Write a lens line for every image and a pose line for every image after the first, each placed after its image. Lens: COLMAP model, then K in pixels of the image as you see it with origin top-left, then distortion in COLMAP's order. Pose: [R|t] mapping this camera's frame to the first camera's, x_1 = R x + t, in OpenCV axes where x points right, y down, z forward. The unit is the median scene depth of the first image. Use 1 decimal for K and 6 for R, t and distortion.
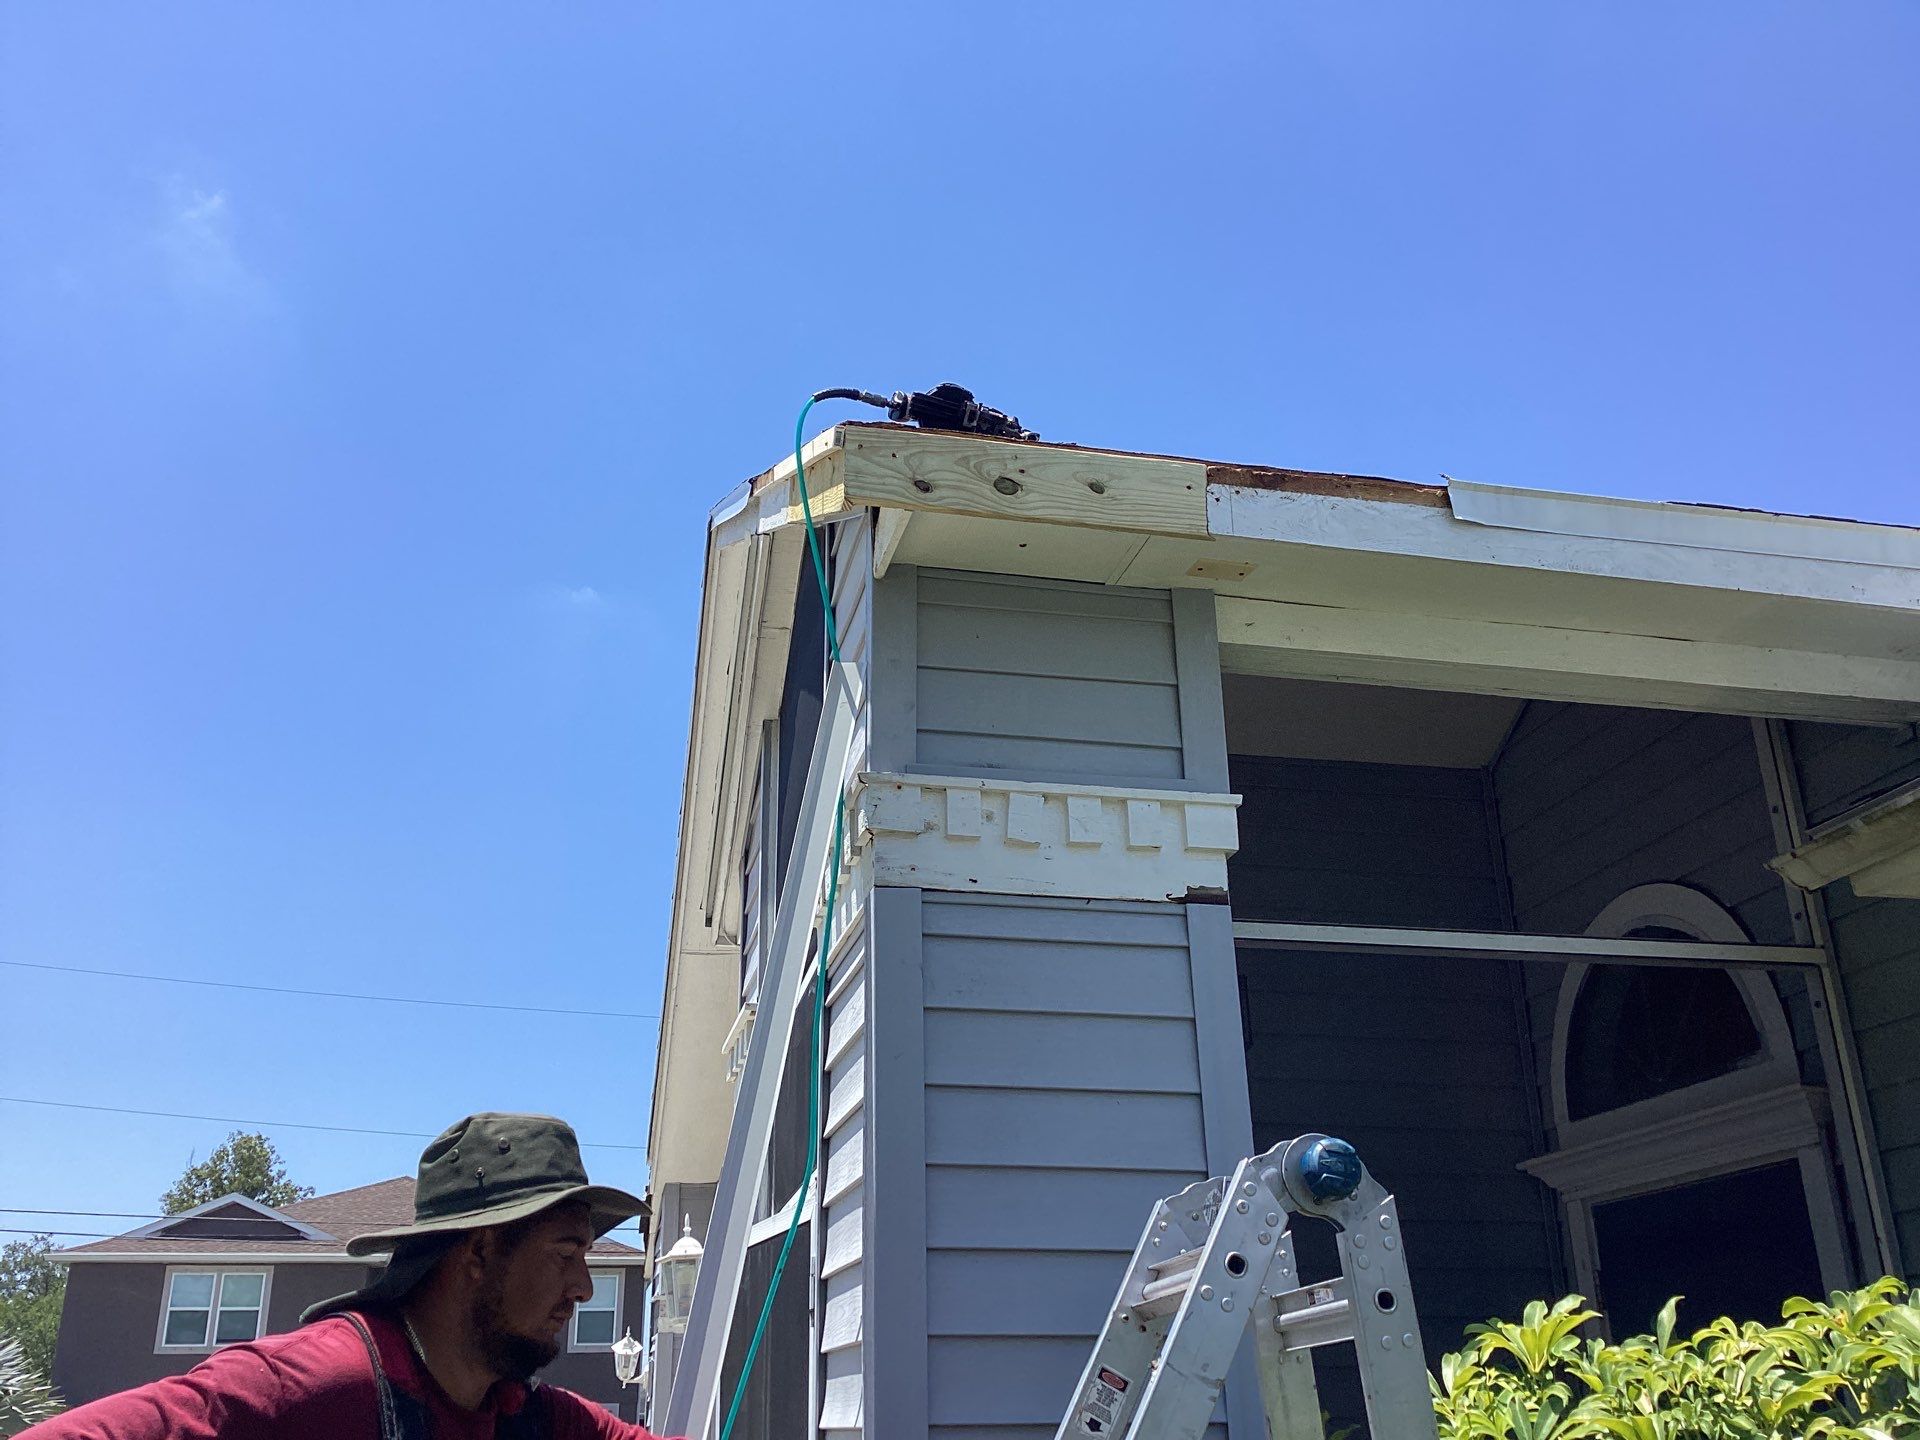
lens RADIAL K [[1772.7, 0, 927.9], [0, 1772.7, 680.2], [0, 0, 1]] dist [0.042825, -0.066015]
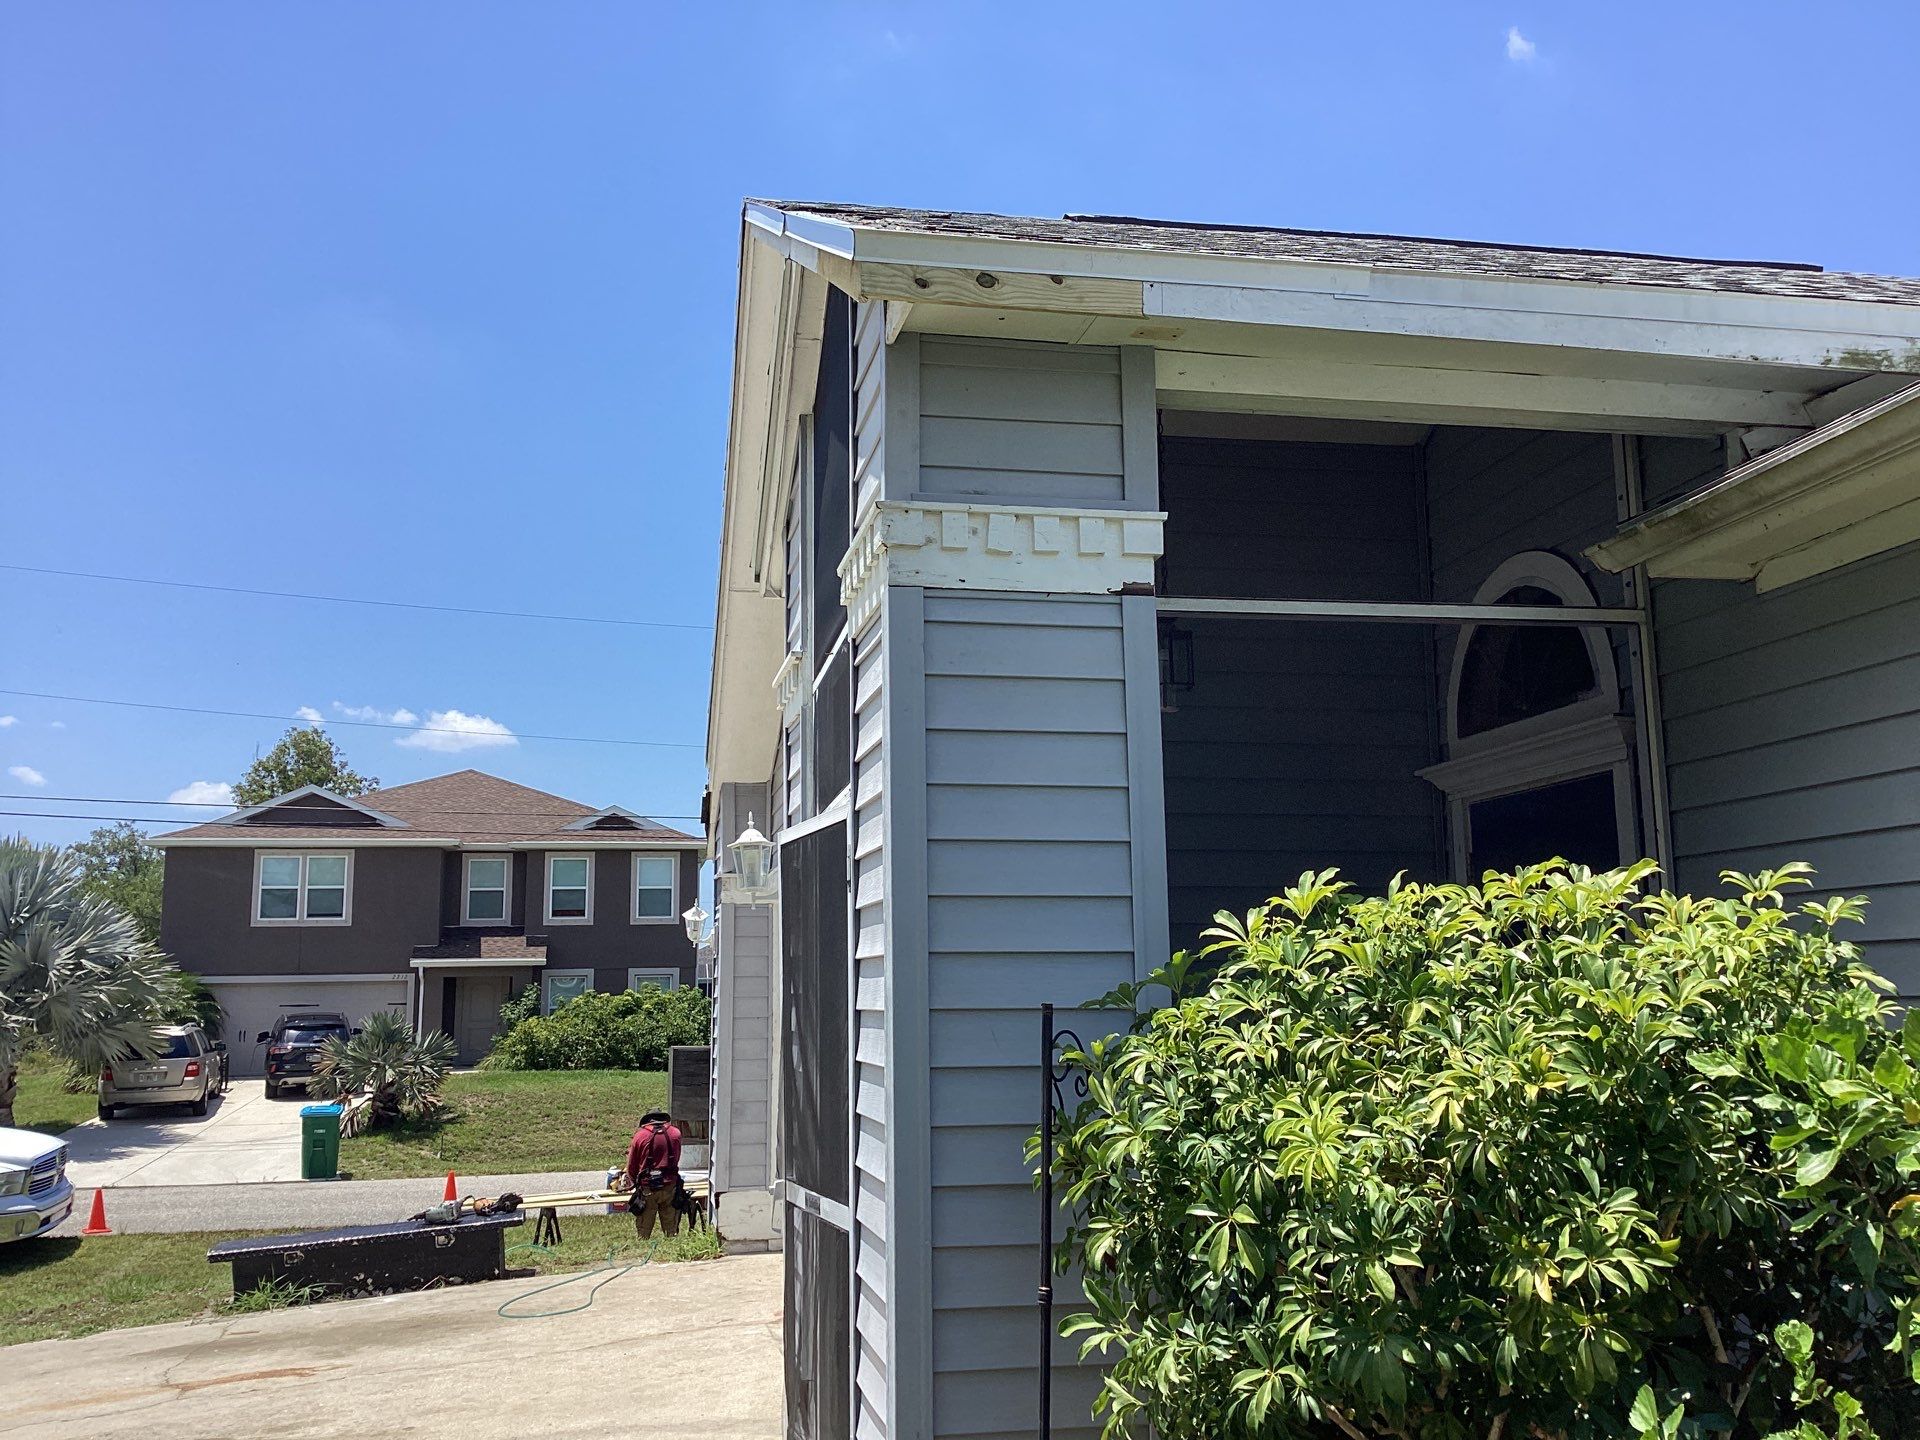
lens RADIAL K [[1772.7, 0, 898.6], [0, 1772.7, 705.2], [0, 0, 1]] dist [0.042825, -0.066015]
pose [[0.999387, -0.004071, -0.034781, 0.021656], [0.012115, 0.972080, 0.234336, -0.101315], [0.032856, -0.234614, 0.971533, -0.302617]]
